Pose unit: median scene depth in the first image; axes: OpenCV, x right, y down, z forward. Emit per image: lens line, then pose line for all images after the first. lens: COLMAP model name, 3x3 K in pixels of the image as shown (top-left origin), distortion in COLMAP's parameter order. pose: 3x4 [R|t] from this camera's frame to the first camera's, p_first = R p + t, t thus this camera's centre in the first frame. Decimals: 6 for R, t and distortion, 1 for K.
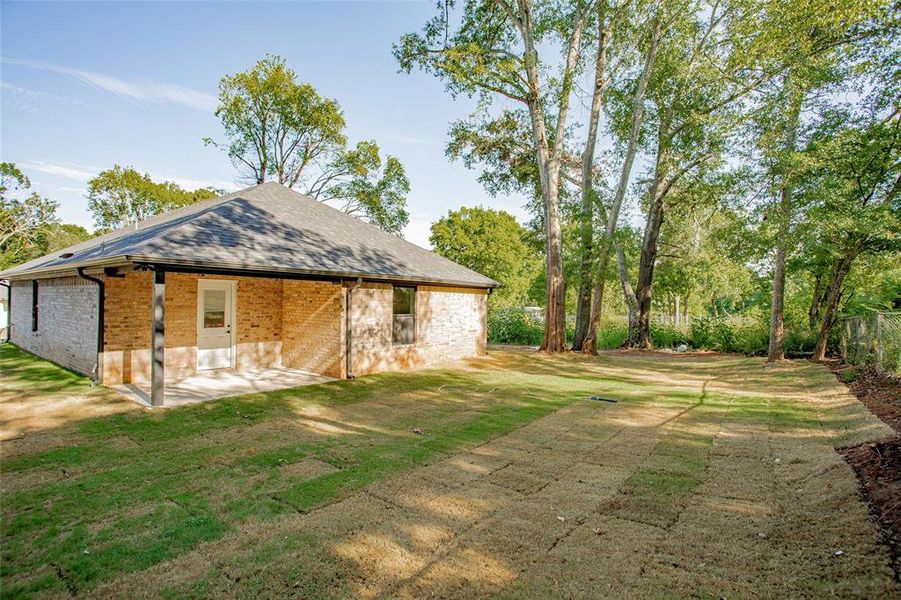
lens RADIAL K [[447.7, 0, 450.5], [0, 447.7, 300.0], [0, 0, 1]] dist [-0.078122, 0.038650]
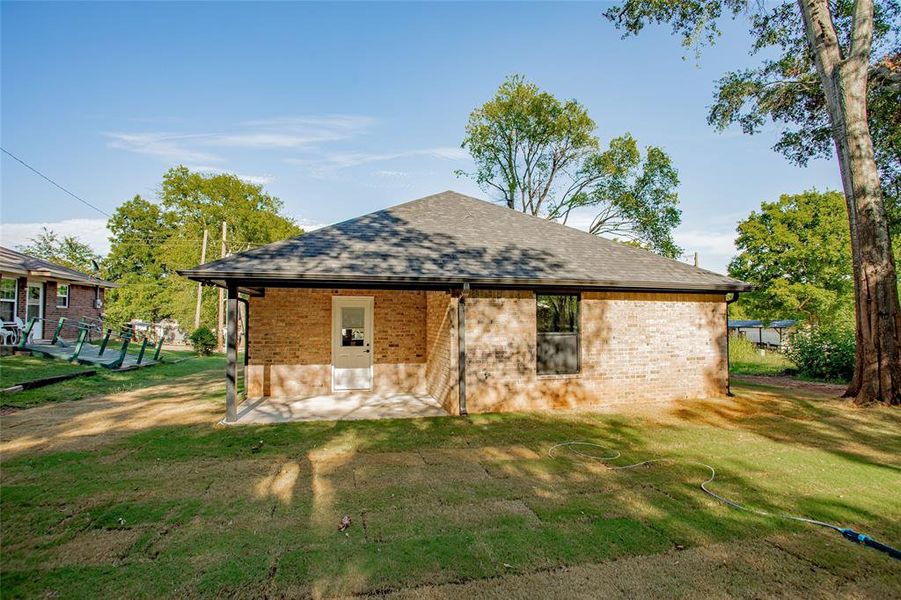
lens RADIAL K [[447.7, 0, 450.5], [0, 447.7, 300.0], [0, 0, 1]] dist [-0.078122, 0.038650]
pose [[0.766791, -0.048815, -0.640038, 0.227593], [0.014382, 0.998160, -0.058898, 0.019911], [0.641735, 0.035957, 0.766083, 0.336684]]
